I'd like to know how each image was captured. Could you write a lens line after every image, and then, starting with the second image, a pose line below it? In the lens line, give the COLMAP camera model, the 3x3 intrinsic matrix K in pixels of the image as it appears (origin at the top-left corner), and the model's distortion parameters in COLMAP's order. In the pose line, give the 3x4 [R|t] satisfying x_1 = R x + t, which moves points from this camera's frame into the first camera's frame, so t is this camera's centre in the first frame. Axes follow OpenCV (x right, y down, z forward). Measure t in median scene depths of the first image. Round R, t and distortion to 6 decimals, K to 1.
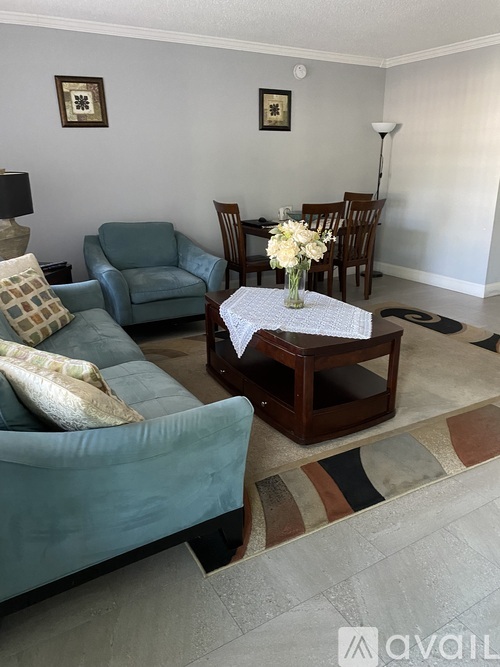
lens RADIAL K [[510.2, 0, 250.0], [0, 510.2, 333.5], [0, 0, 1]] dist [0.016916, -0.001027]
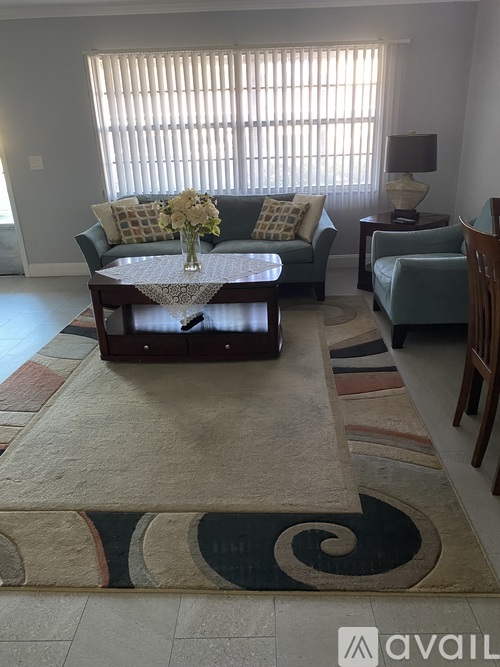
lens RADIAL K [[510.2, 0, 250.0], [0, 510.2, 333.5], [0, 0, 1]] dist [0.016916, -0.001027]
pose [[-0.524340, 0.342699, -0.779503, 0.899843], [-0.241517, 0.817989, 0.522077, -0.525782], [0.816540, 0.462009, -0.346137, 1.488920]]
